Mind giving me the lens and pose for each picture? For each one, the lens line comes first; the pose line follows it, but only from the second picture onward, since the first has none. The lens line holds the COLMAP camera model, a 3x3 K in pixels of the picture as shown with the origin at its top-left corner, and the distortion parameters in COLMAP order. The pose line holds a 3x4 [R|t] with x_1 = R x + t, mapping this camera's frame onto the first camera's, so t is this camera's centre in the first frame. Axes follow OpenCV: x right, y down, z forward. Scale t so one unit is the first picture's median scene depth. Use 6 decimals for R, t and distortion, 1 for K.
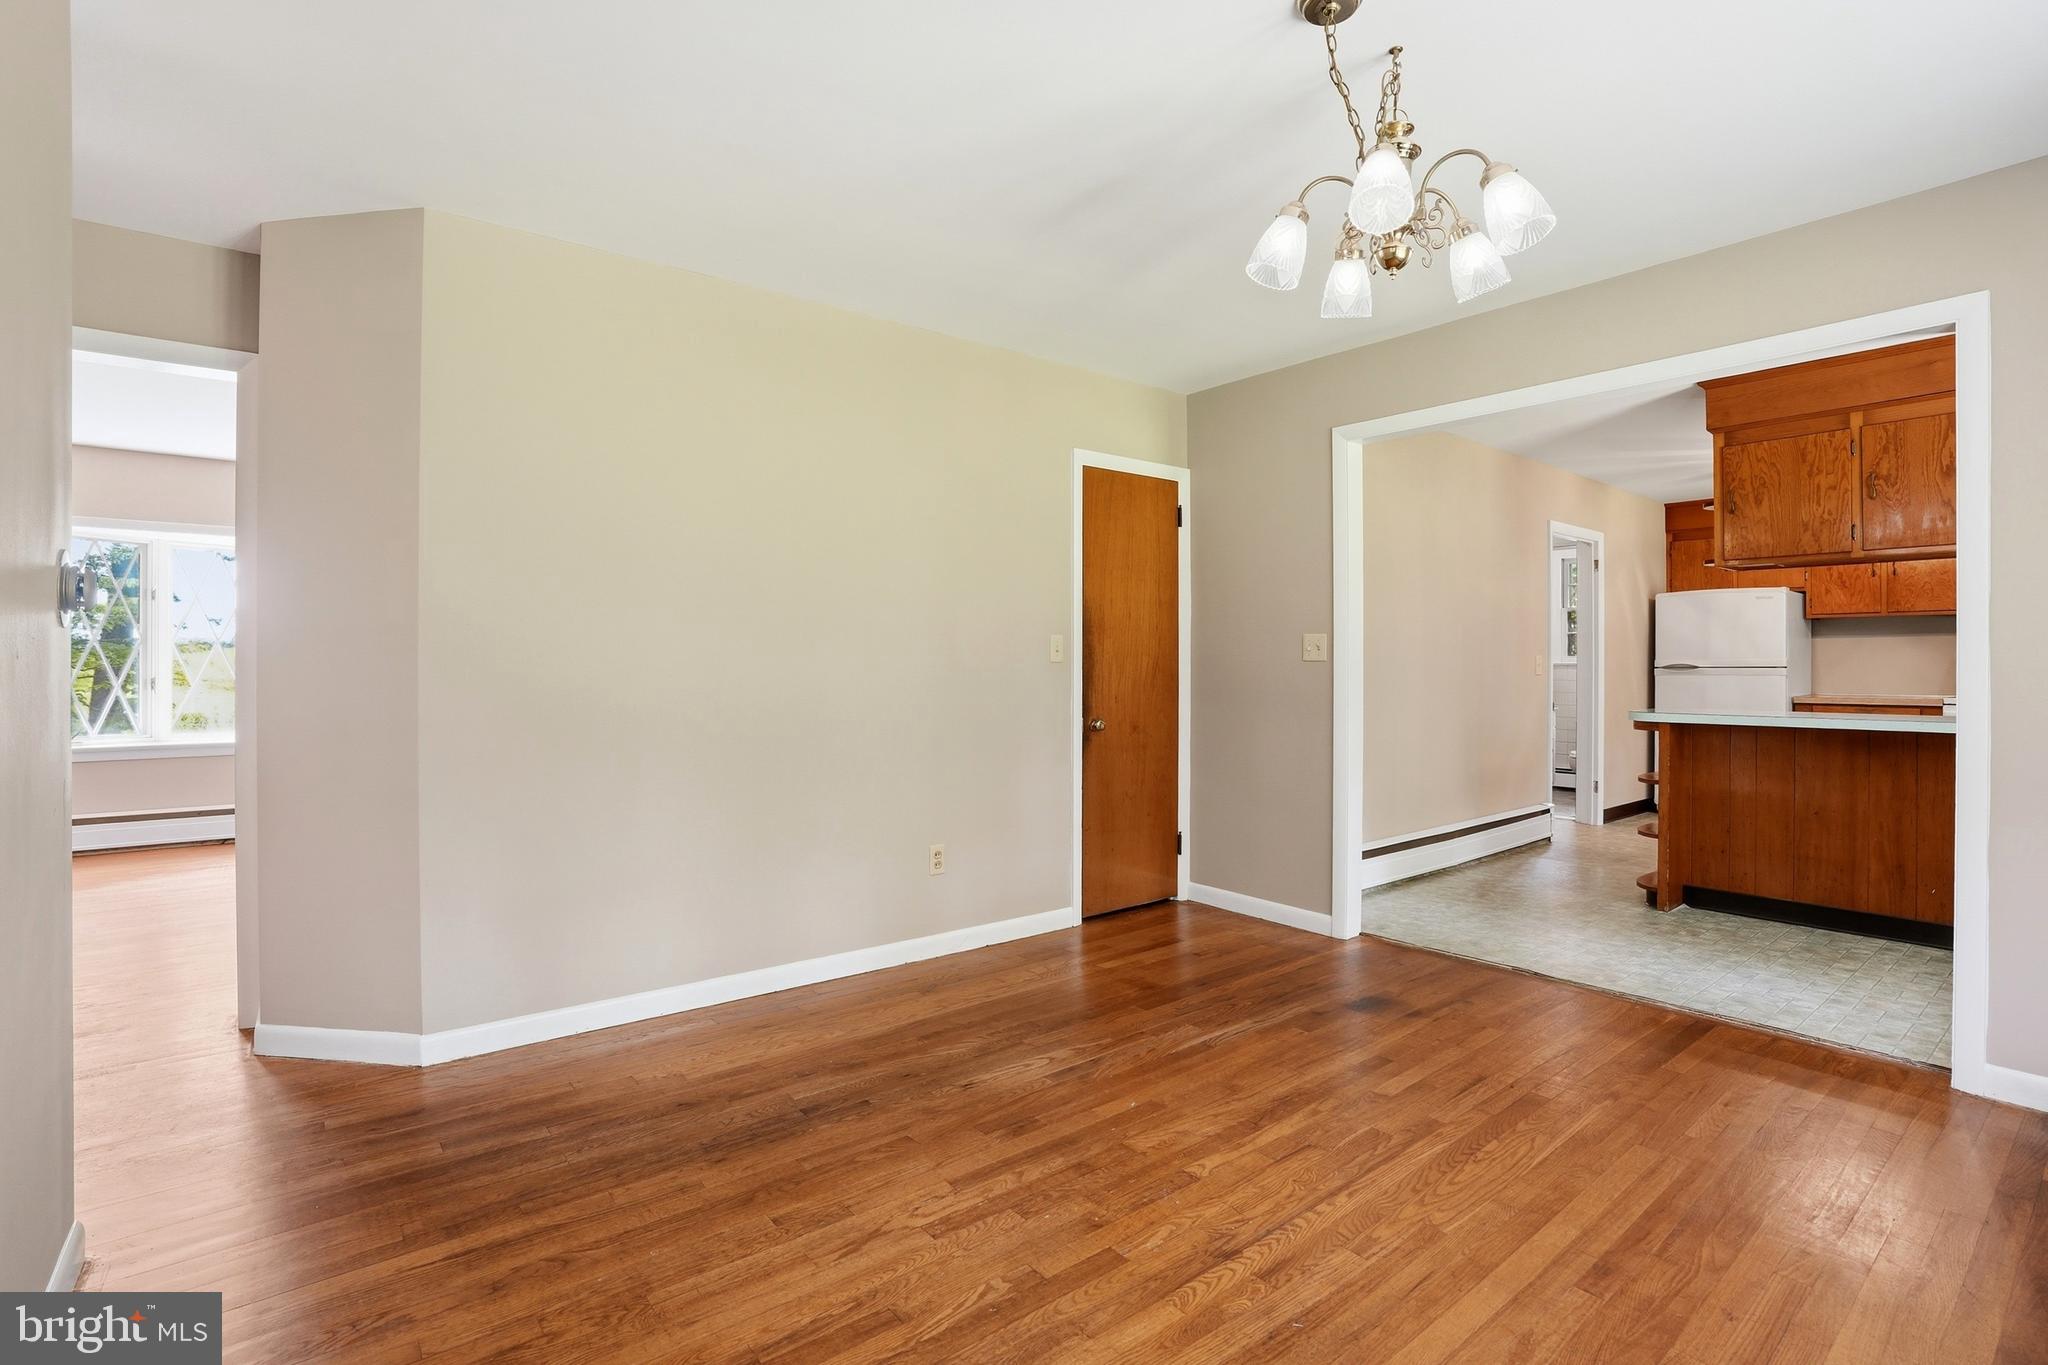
lens RADIAL K [[955.3, 0, 1007.2], [0, 955.3, 677.0], [0, 0, 1]] dist [-0.075488, 0.027731]
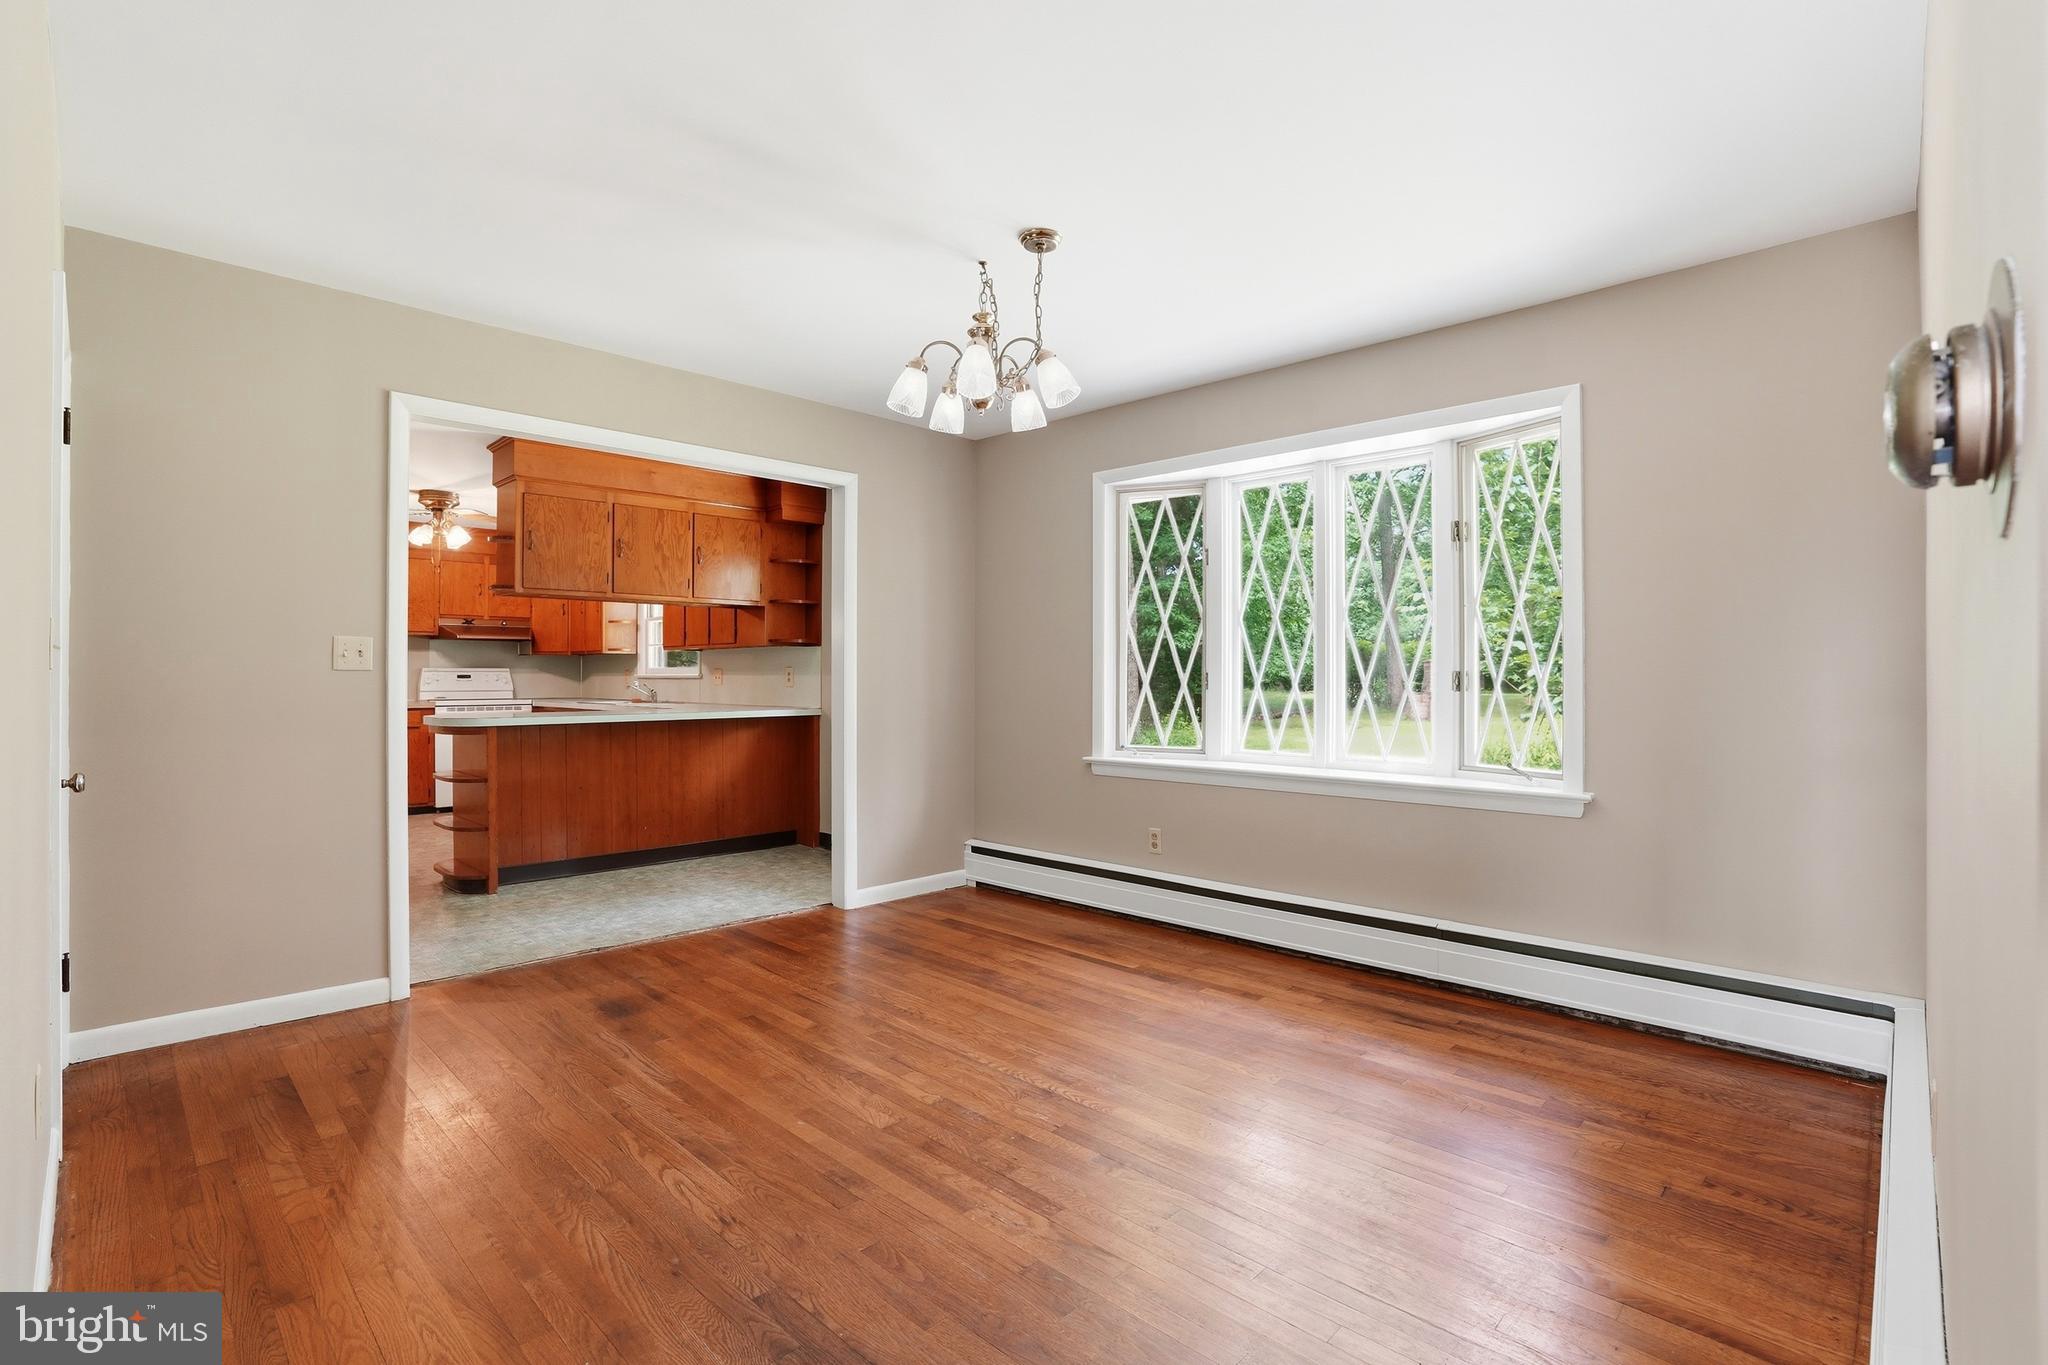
lens RADIAL K [[955.3, 0, 1007.2], [0, 955.3, 677.0], [0, 0, 1]] dist [-0.075488, 0.027731]
pose [[-0.130410, 0.001480, 0.991459, -0.766870], [0.010307, 0.999947, -0.000137, -0.006506], [-0.991407, 0.010201, -0.130419, 0.809653]]
